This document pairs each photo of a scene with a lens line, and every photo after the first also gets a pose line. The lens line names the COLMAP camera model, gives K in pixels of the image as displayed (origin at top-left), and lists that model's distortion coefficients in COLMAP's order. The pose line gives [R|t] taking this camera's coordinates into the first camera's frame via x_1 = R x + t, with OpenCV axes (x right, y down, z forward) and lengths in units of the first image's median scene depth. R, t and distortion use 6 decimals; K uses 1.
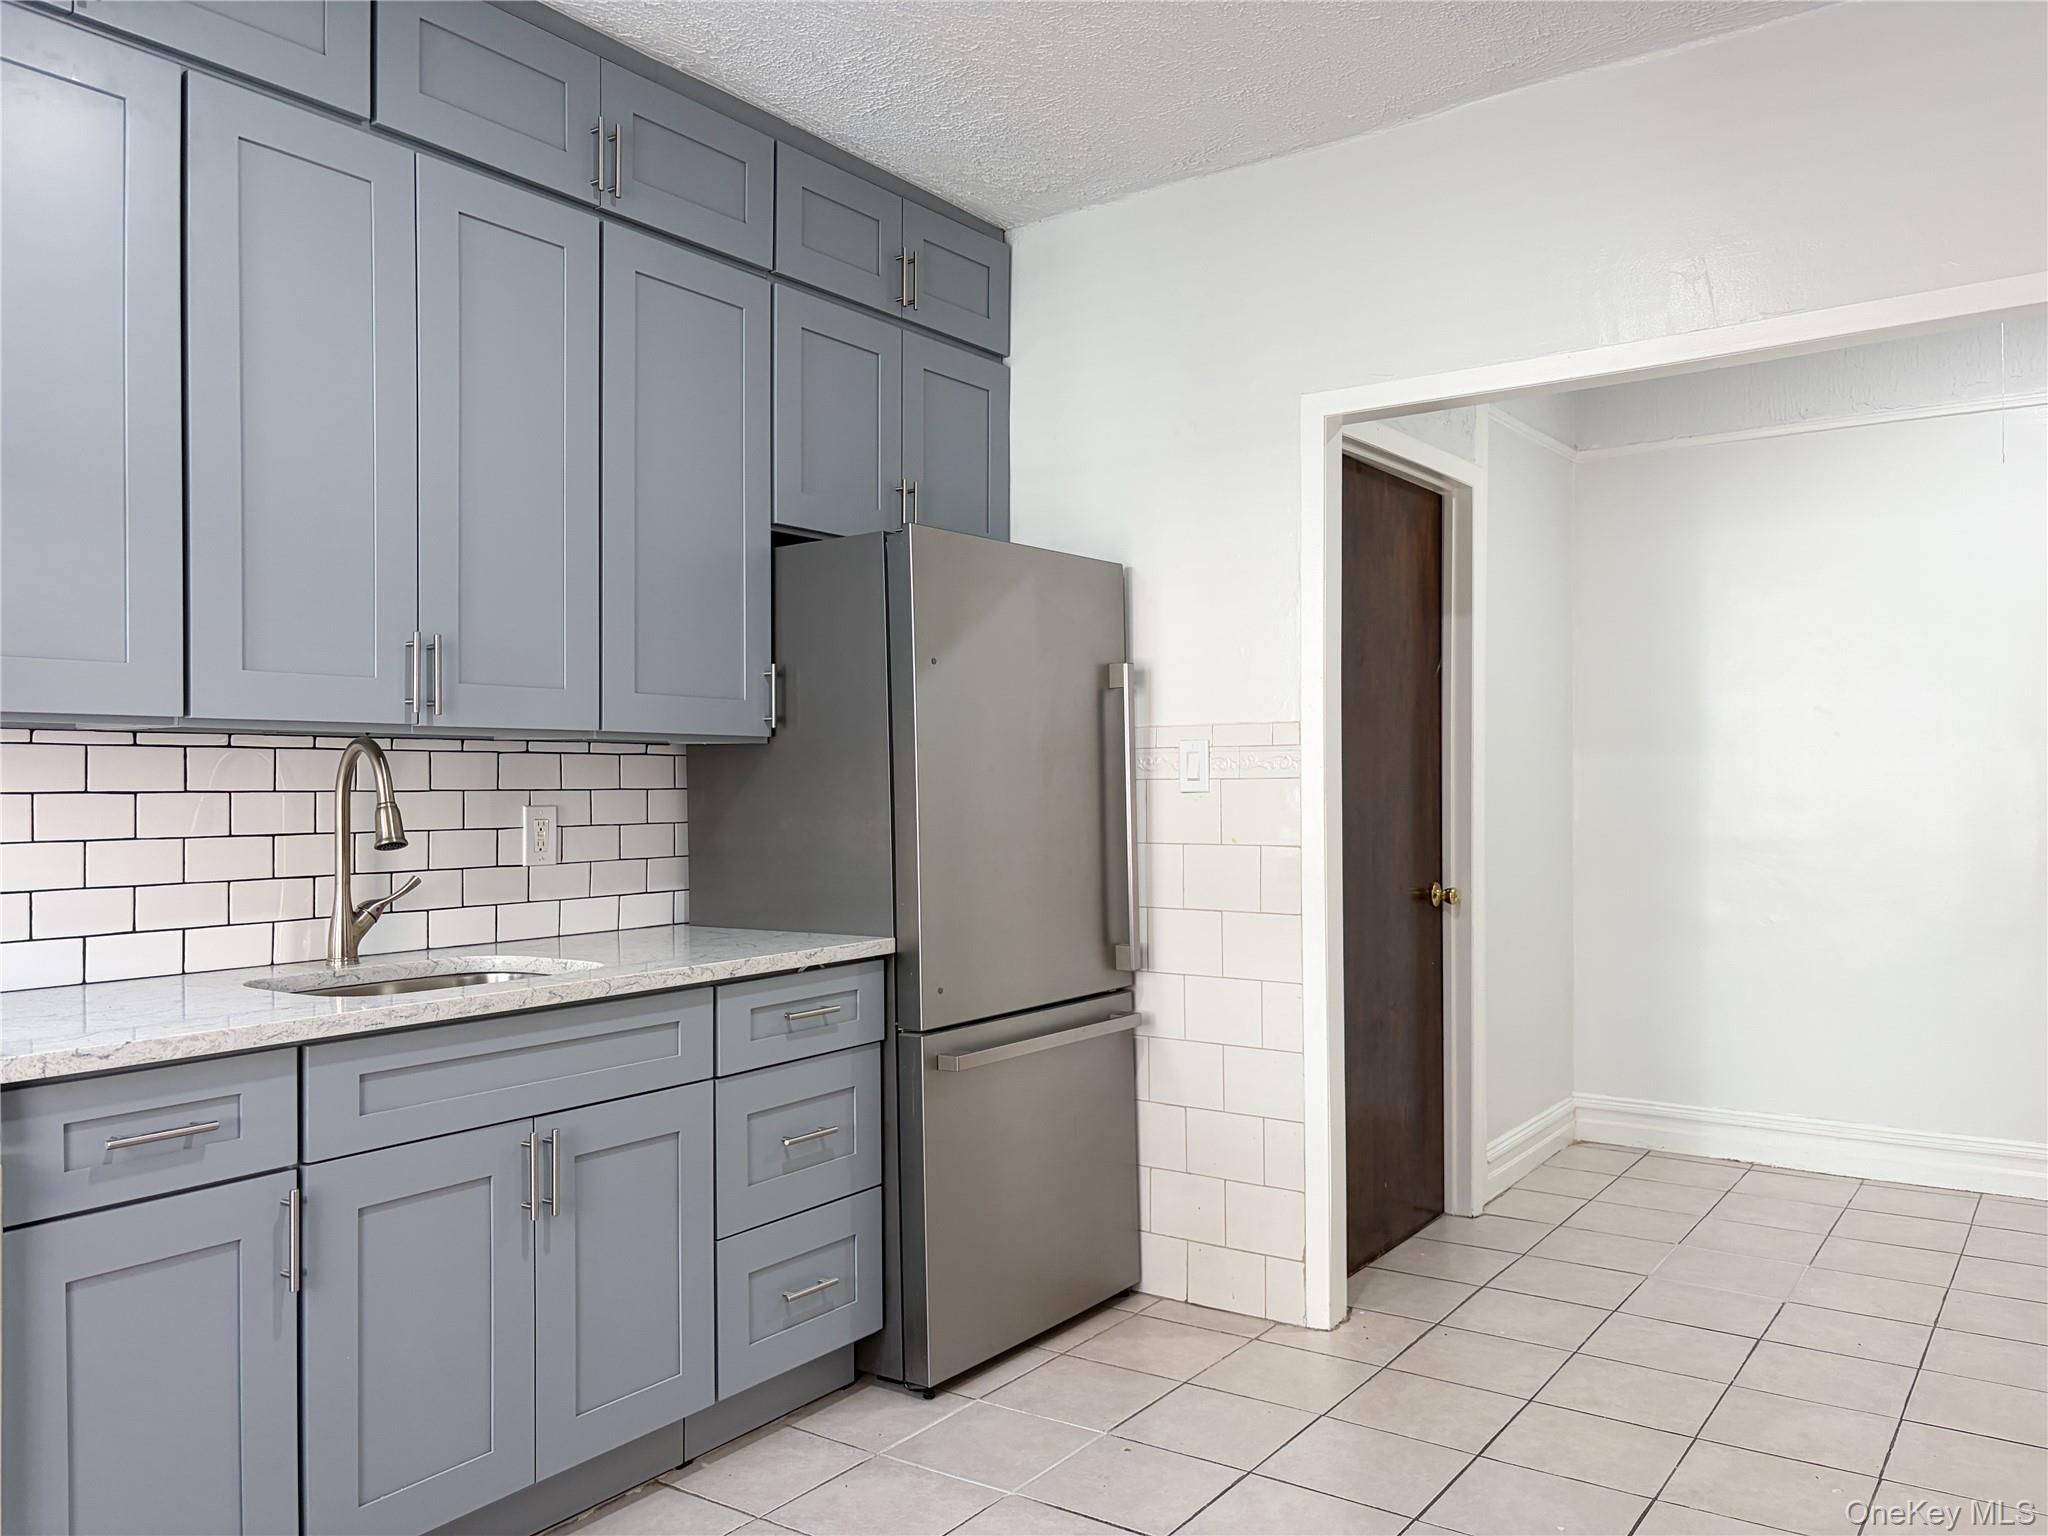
lens RADIAL K [[1563.7, 0, 1015.0], [0, 1563.7, 763.2], [0, 0, 1]] dist [0.028849, -0.033673]
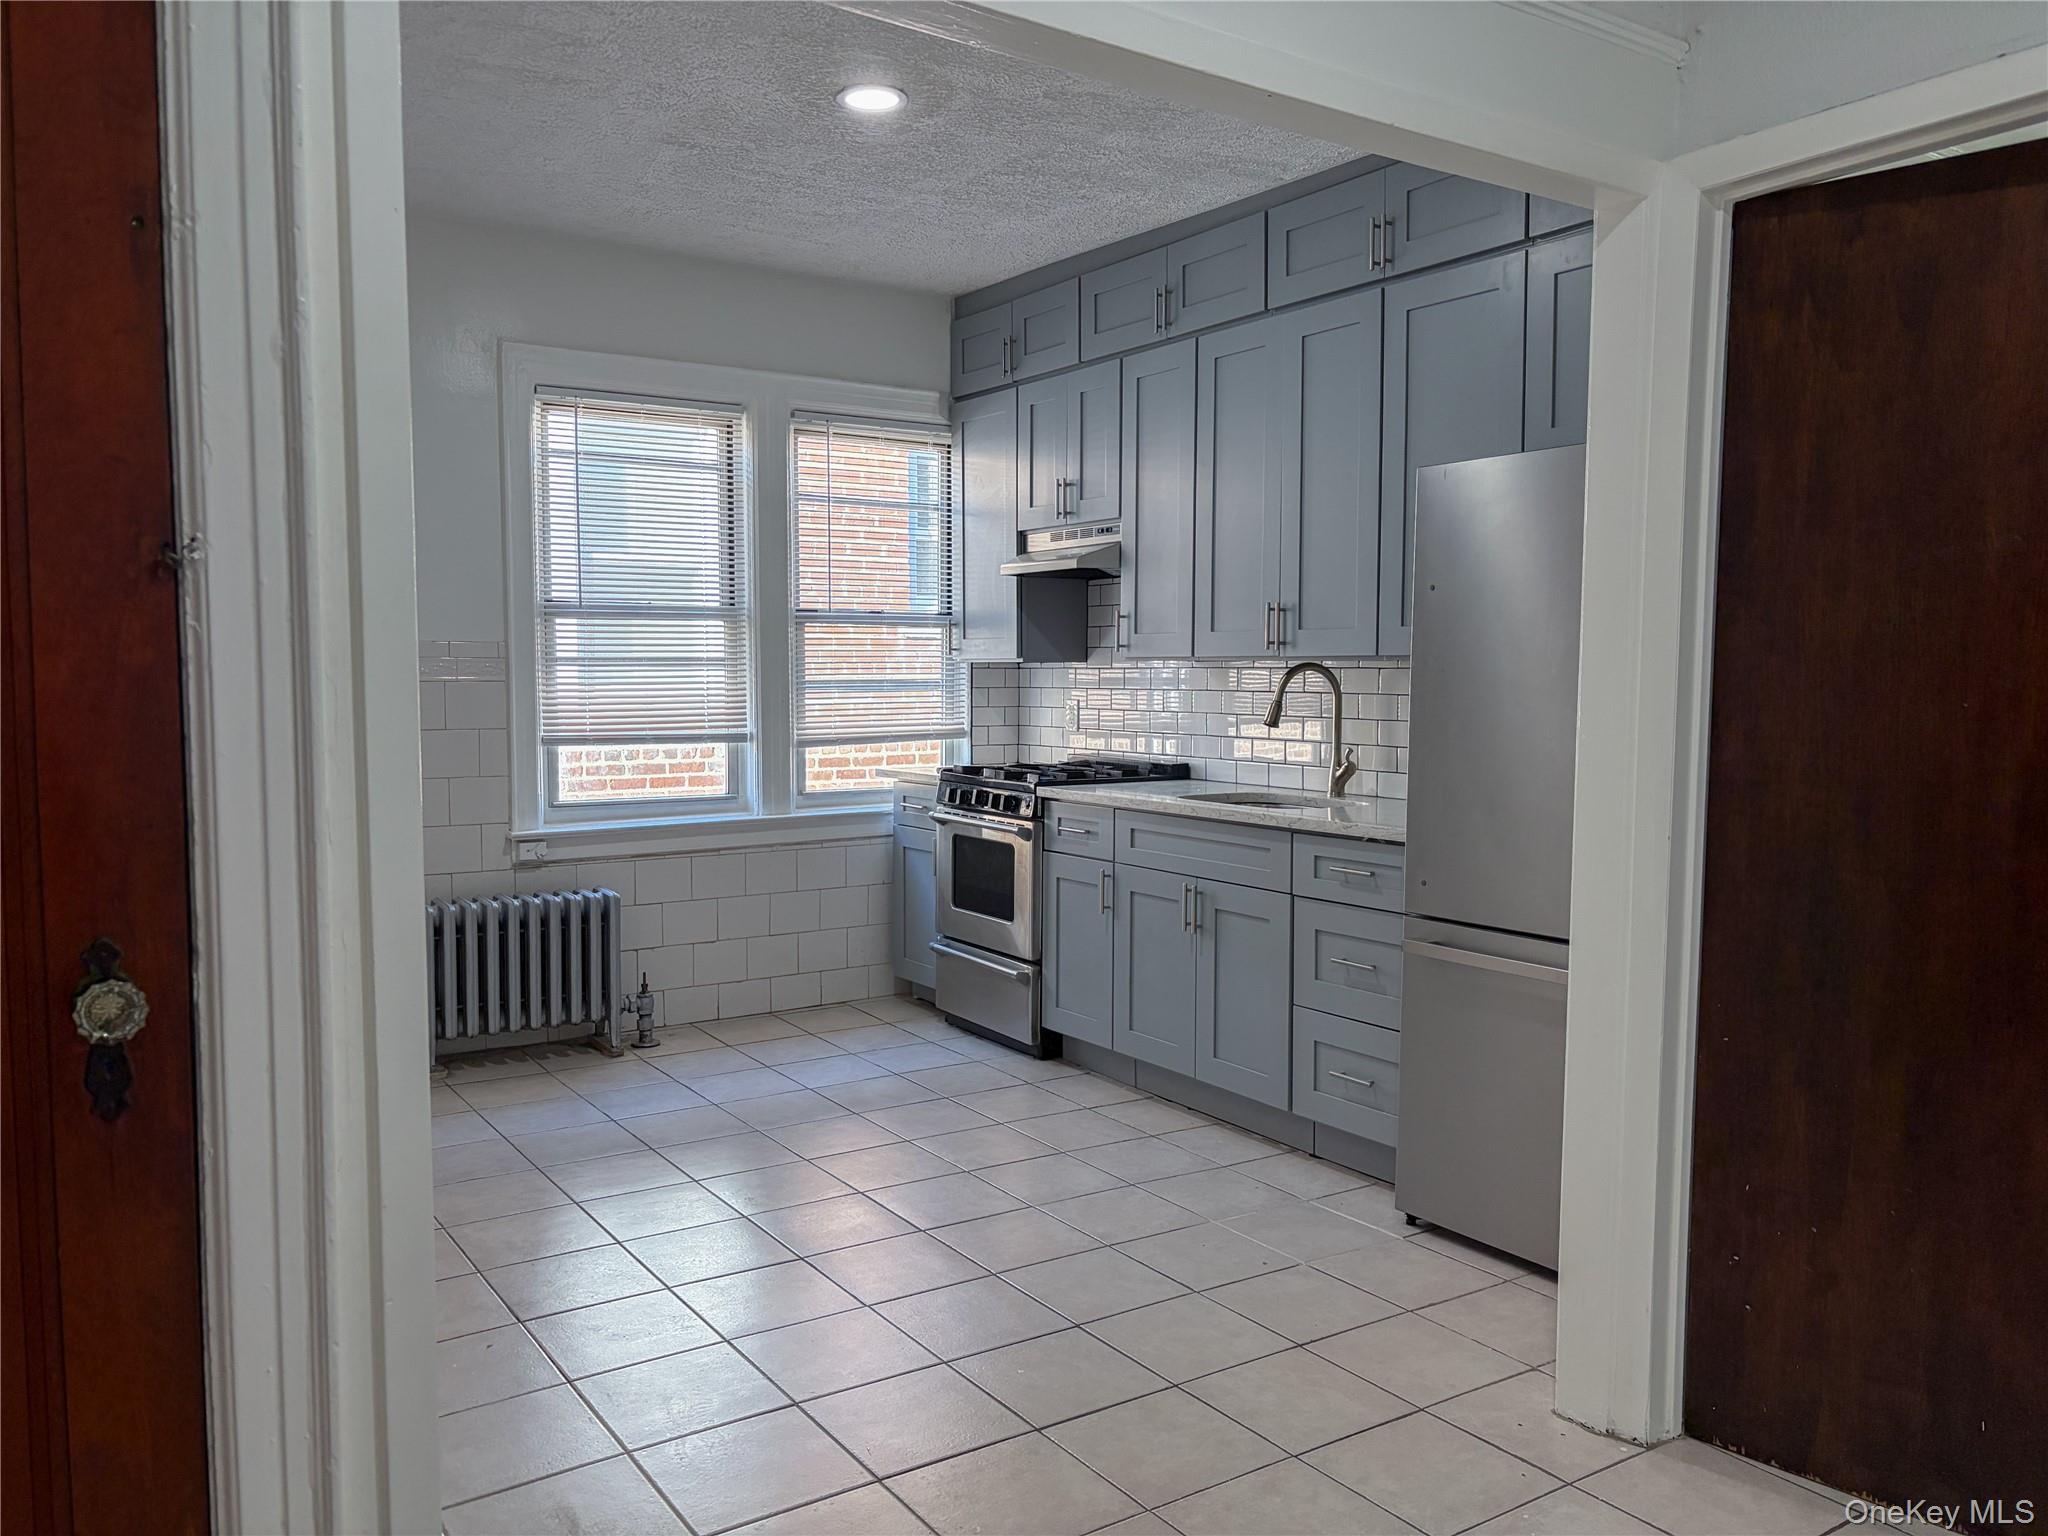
lens RADIAL K [[1563.7, 0, 1025.4], [0, 1563.7, 775.2], [0, 0, 1]] dist [0.028849, -0.033673]
pose [[-0.356091, 0.067600, -0.932003, 1.260121], [0.007250, 0.997550, 0.069585, -0.013925], [0.934423, 0.018022, -0.355708, 1.291533]]
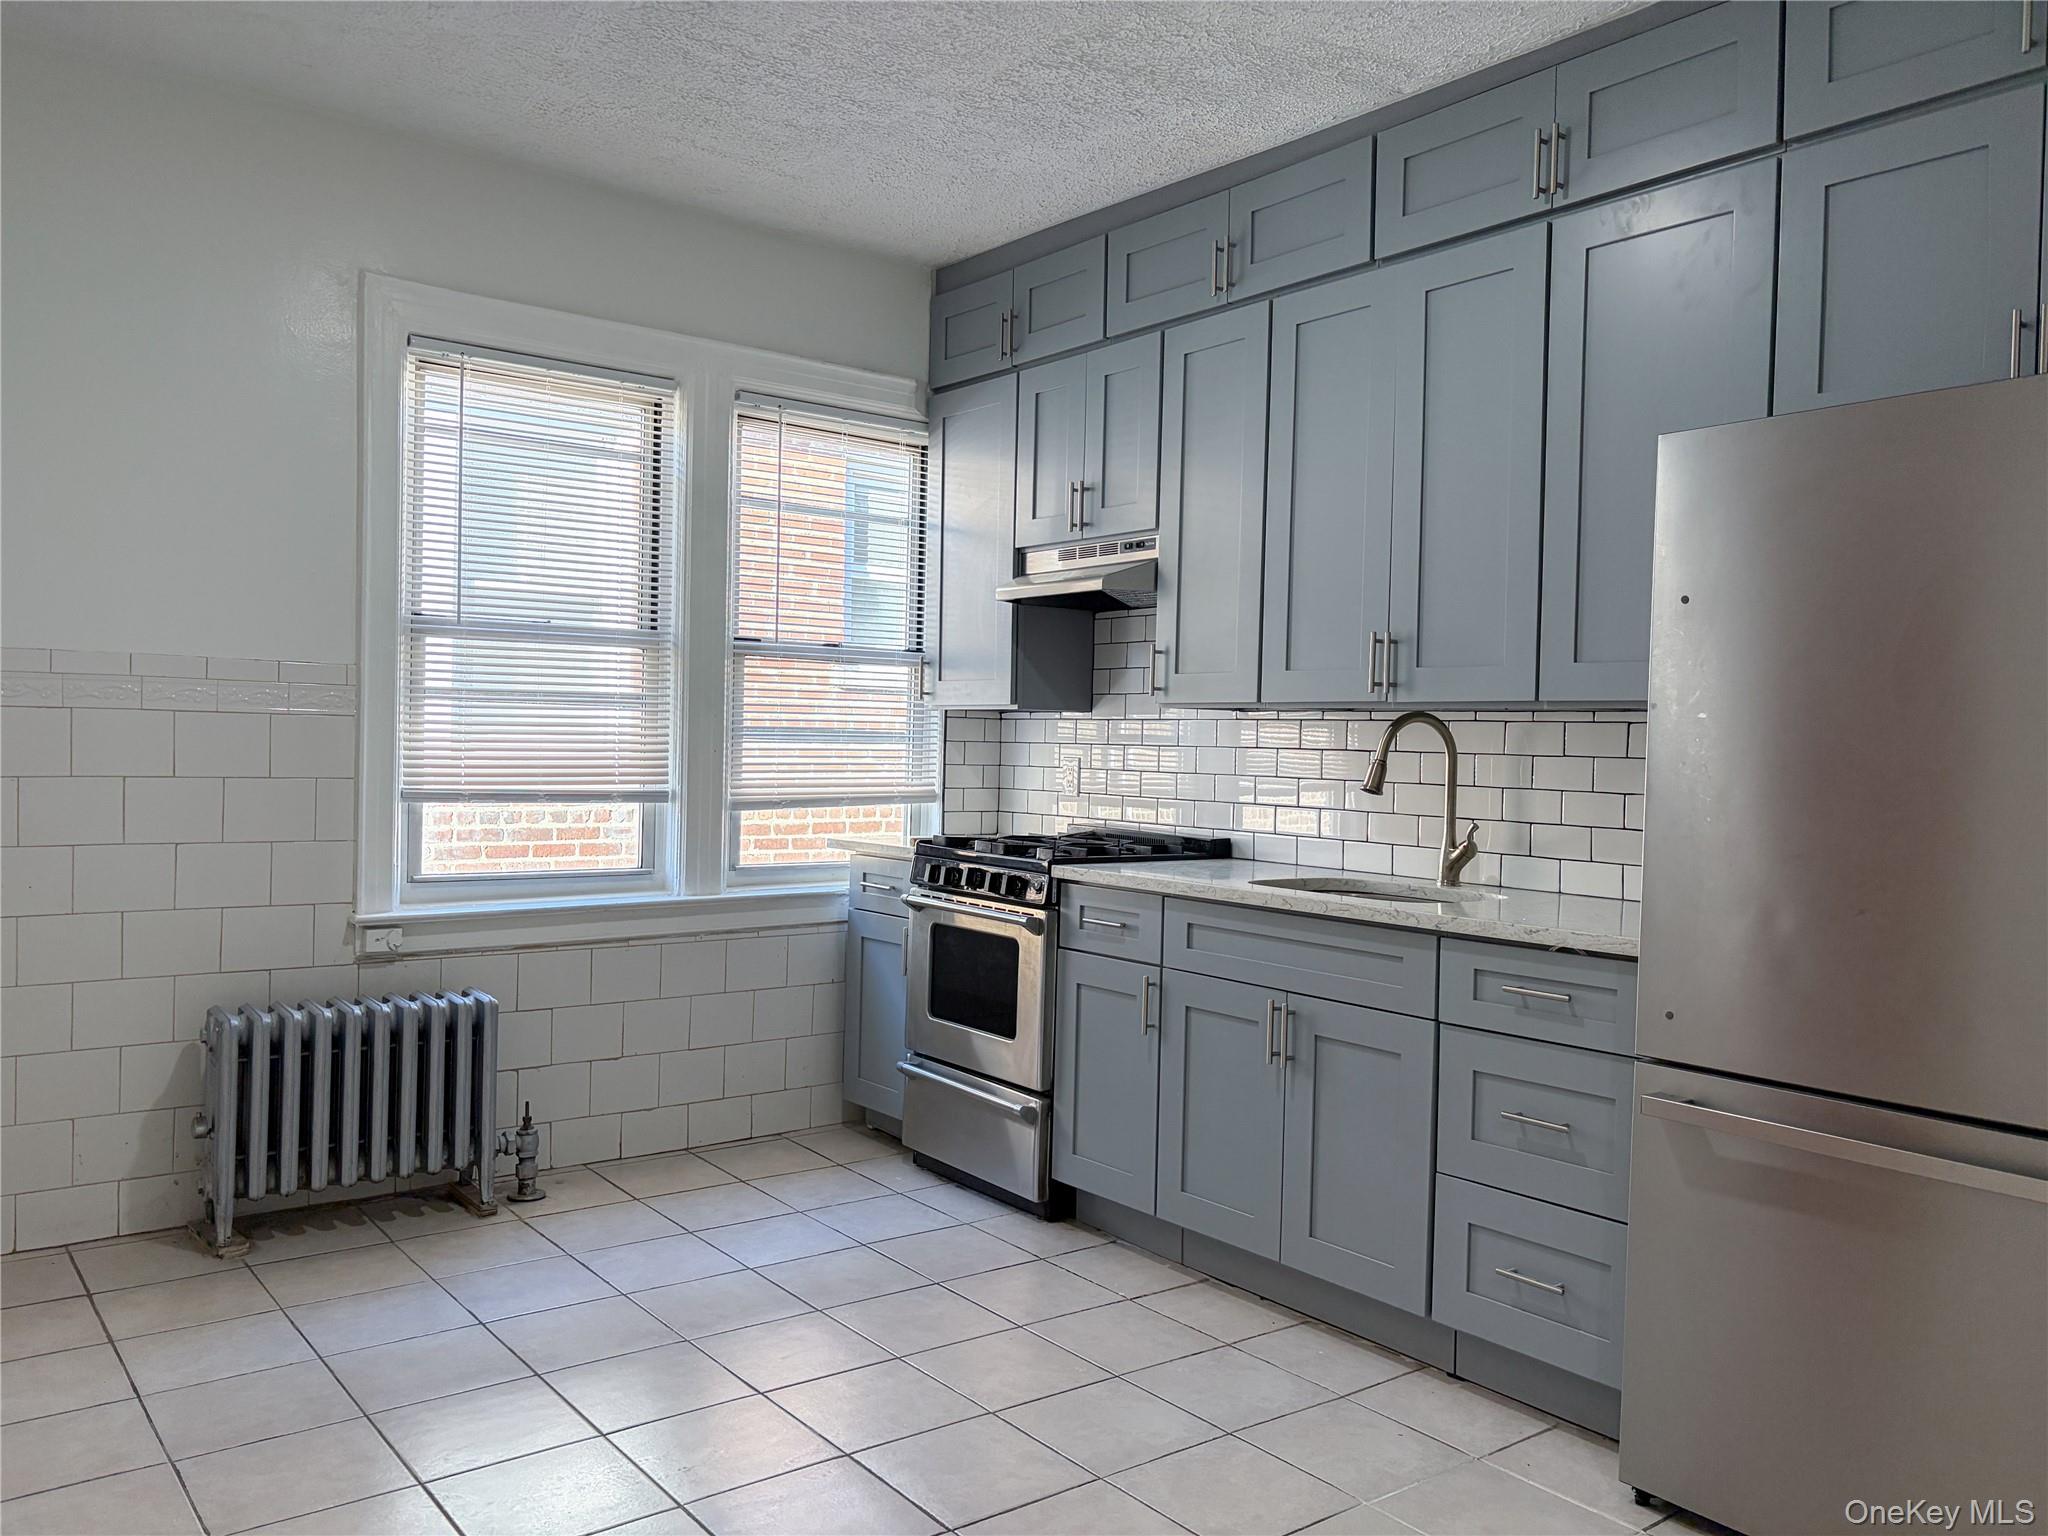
lens RADIAL K [[1563.7, 0, 1019.4], [0, 1563.7, 768.7], [0, 0, 1]] dist [0.028849, -0.033673]
pose [[-0.288440, 0.013789, -0.957399, 0.926111], [-0.014736, 0.999714, 0.018838, 0.011718], [0.957385, 0.019542, -0.288154, 1.037512]]
